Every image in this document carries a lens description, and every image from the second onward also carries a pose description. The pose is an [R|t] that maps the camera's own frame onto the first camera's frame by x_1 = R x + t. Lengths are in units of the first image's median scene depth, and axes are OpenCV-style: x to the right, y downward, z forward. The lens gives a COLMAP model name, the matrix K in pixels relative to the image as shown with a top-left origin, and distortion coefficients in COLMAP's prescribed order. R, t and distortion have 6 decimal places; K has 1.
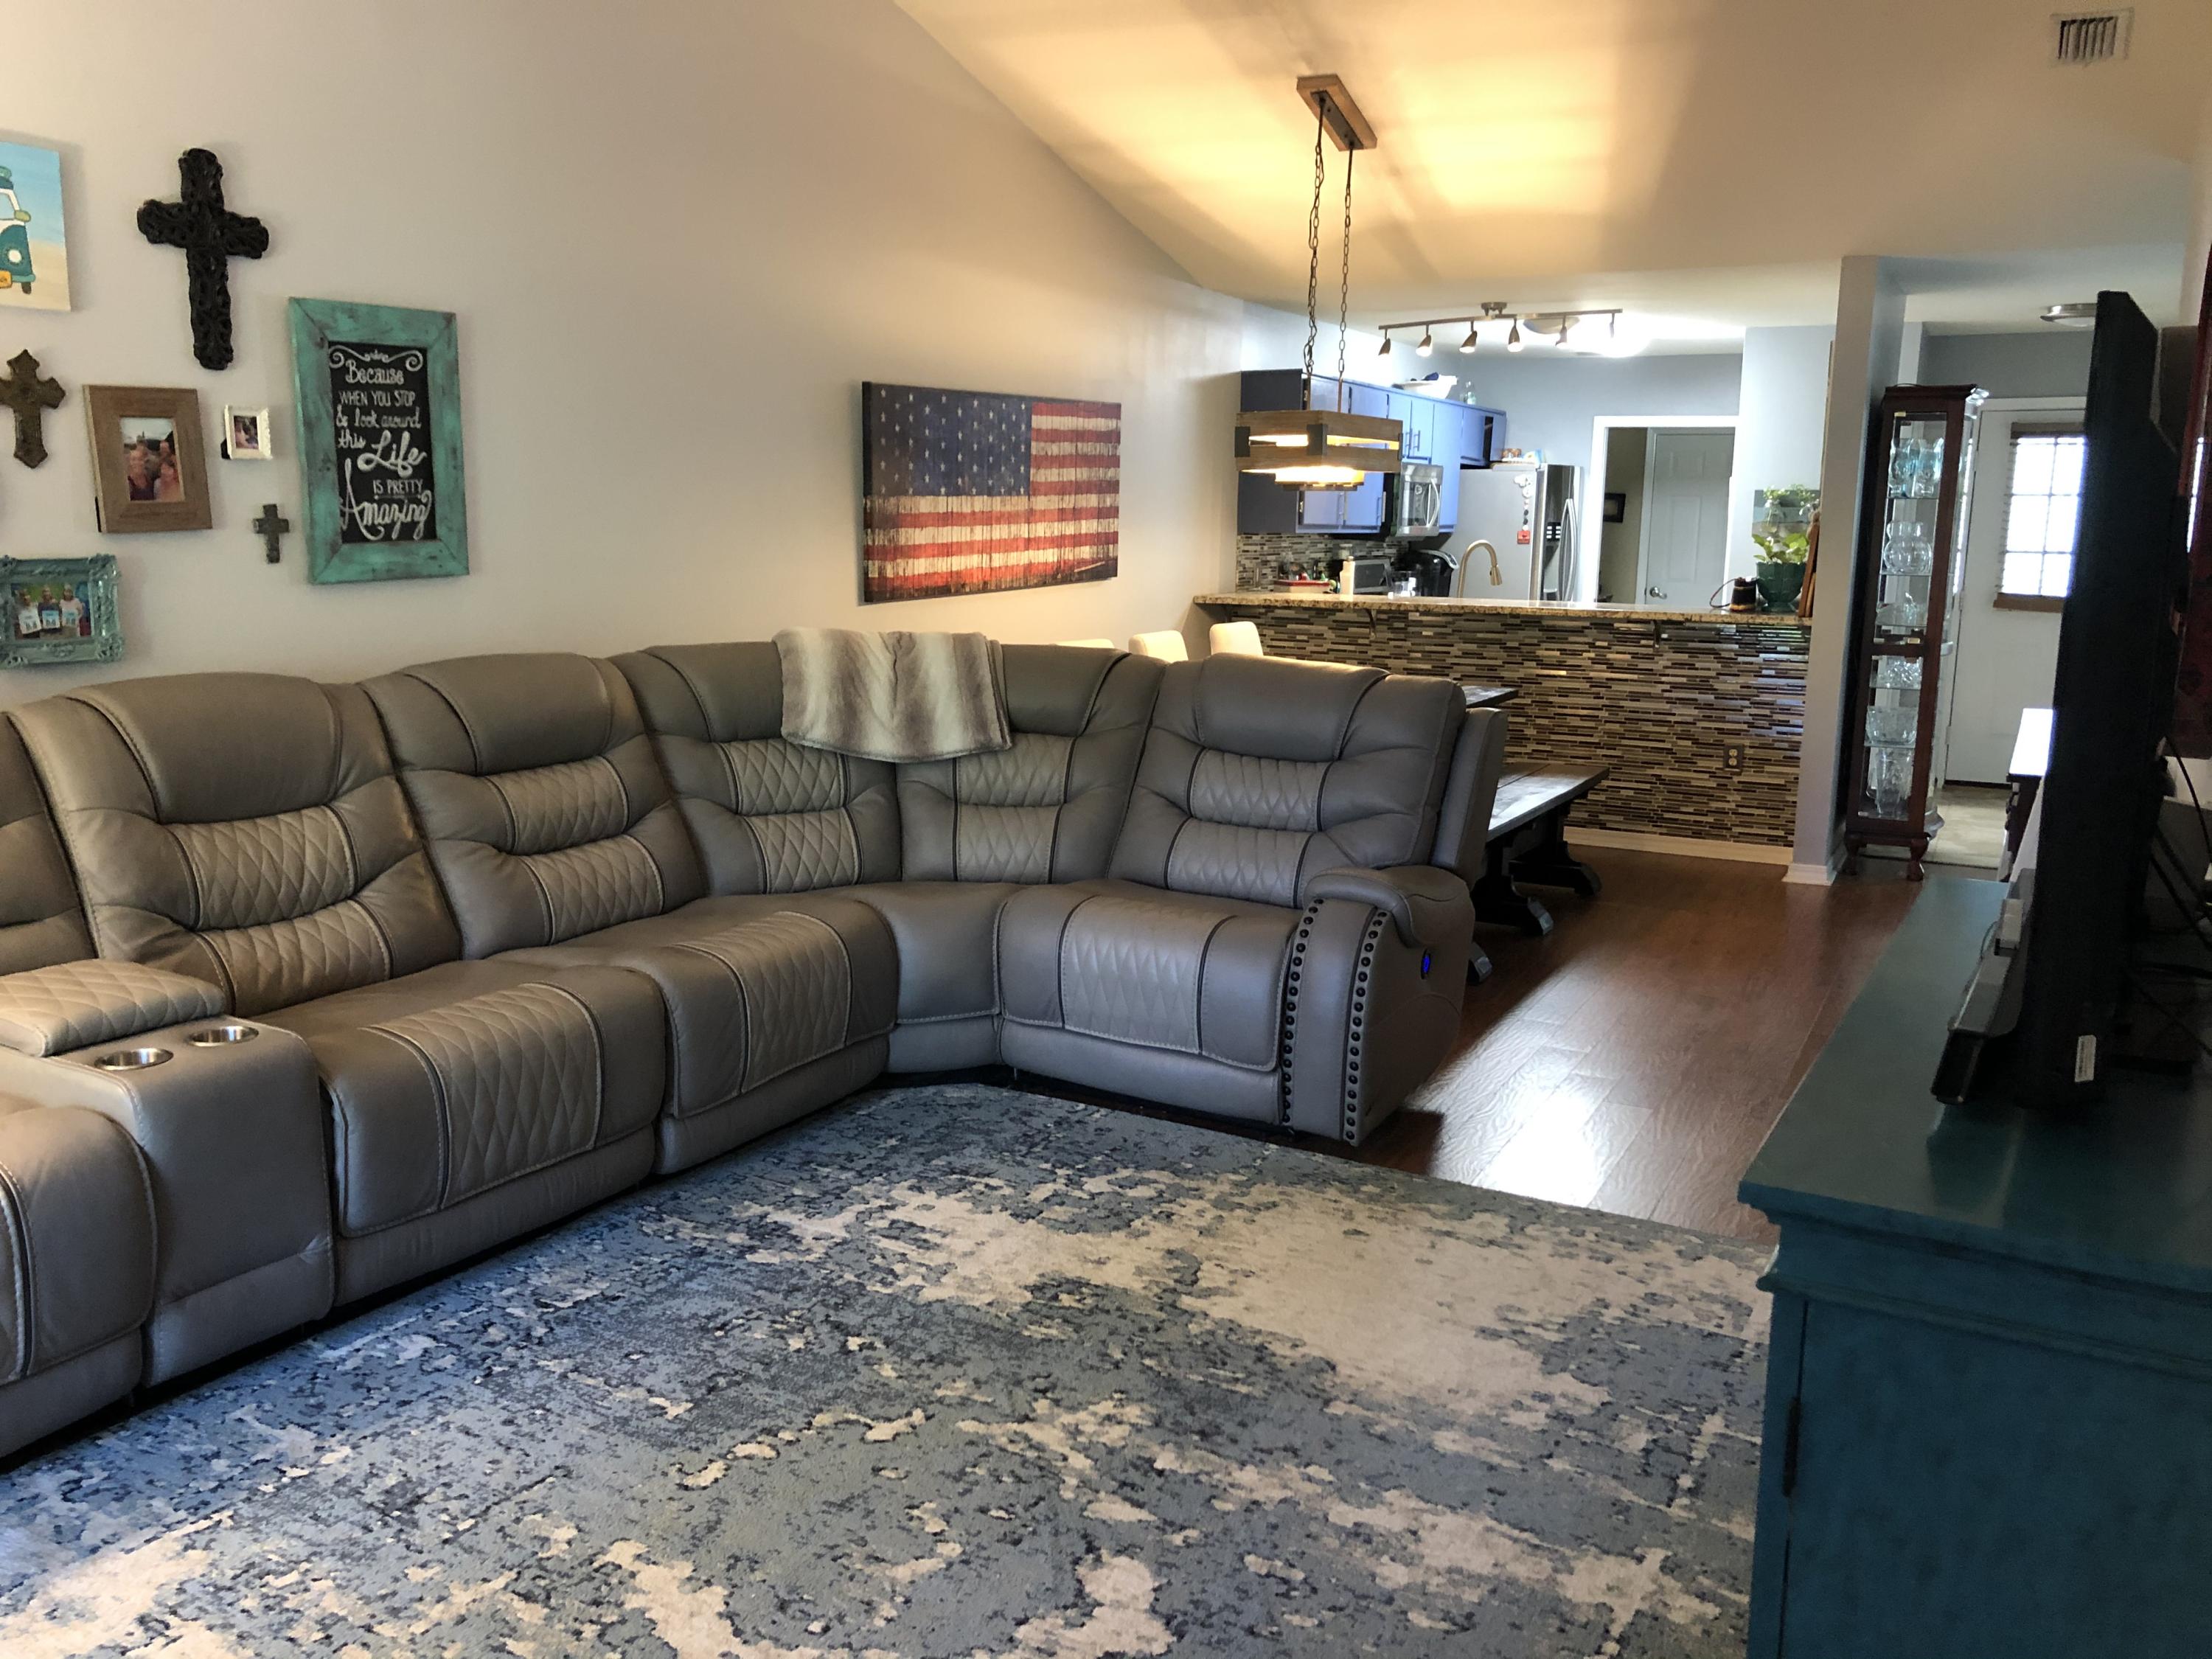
lens RADIAL K [[1782.7, 0, 1106.0], [0, 1782.7, 829.5], [0, 0, 1]] dist [-0.070094, 0.067186]
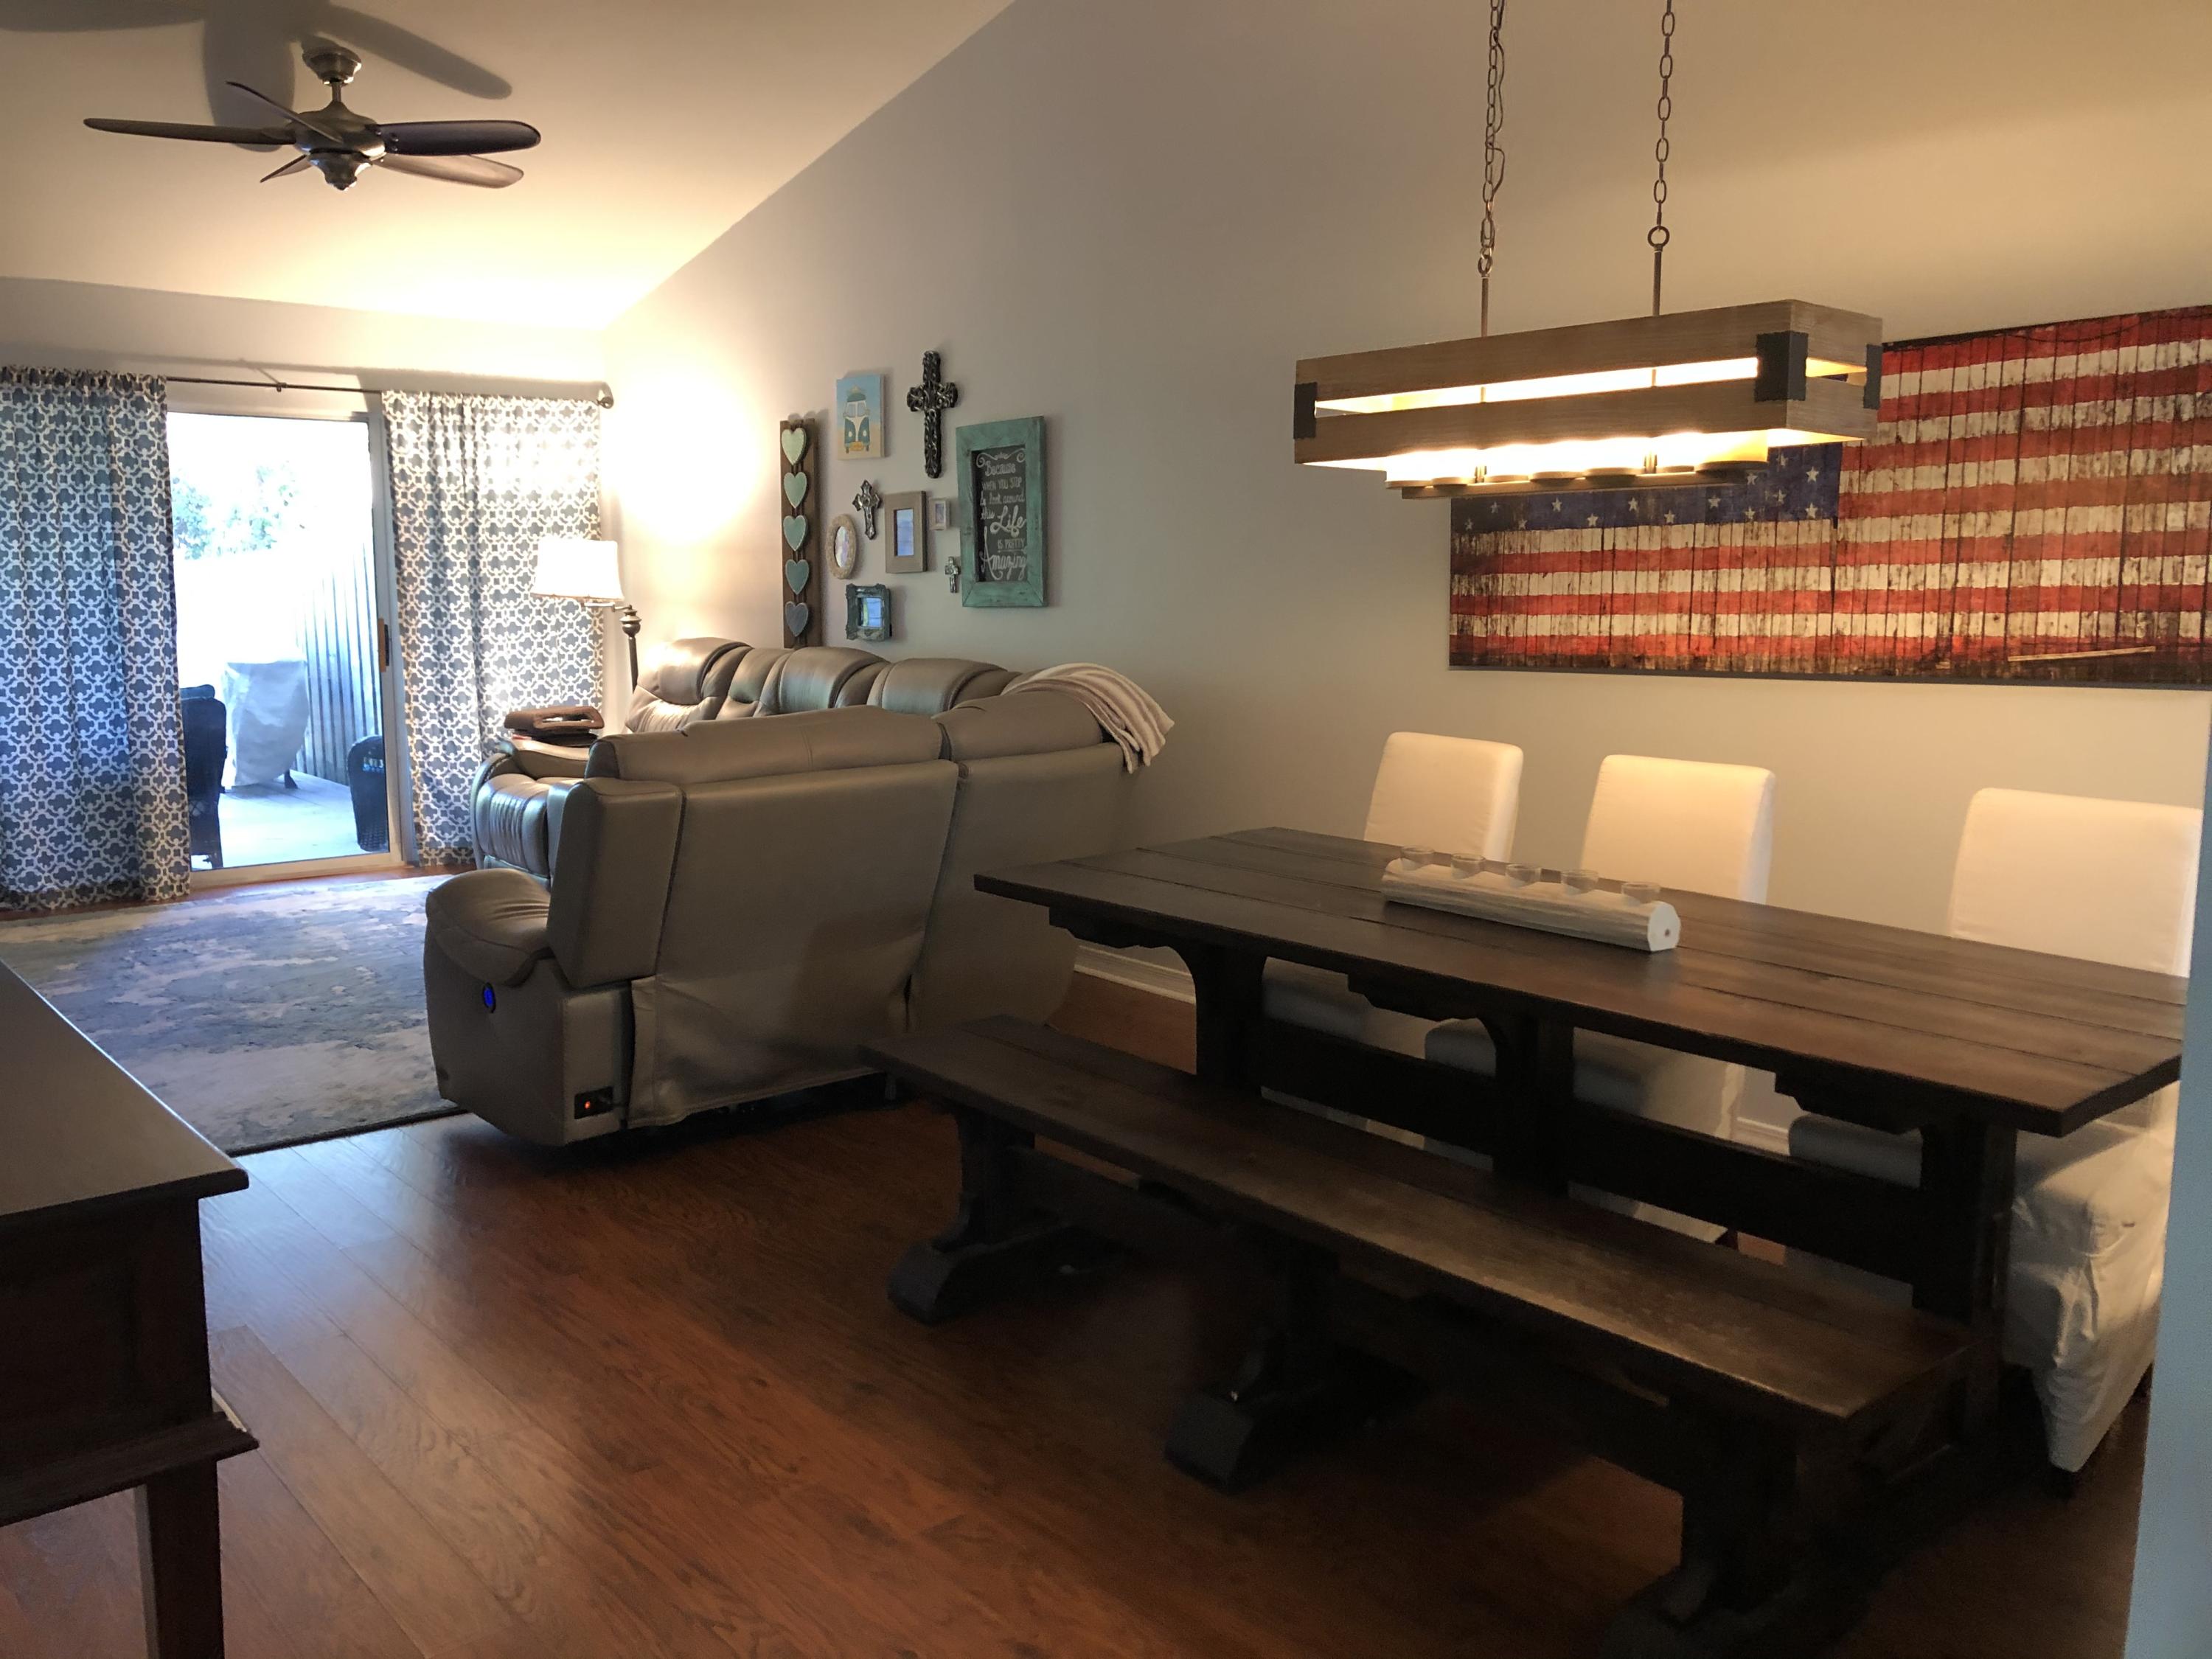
lens RADIAL K [[1782.7, 0, 1106.0], [0, 1782.7, 829.5], [0, 0, 1]] dist [-0.070094, 0.067186]
pose [[-0.360585, 0.104261, -0.926881, 0.948147], [-0.178336, 0.967693, 0.178230, -0.242859], [0.915519, 0.229563, -0.330342, 1.614033]]
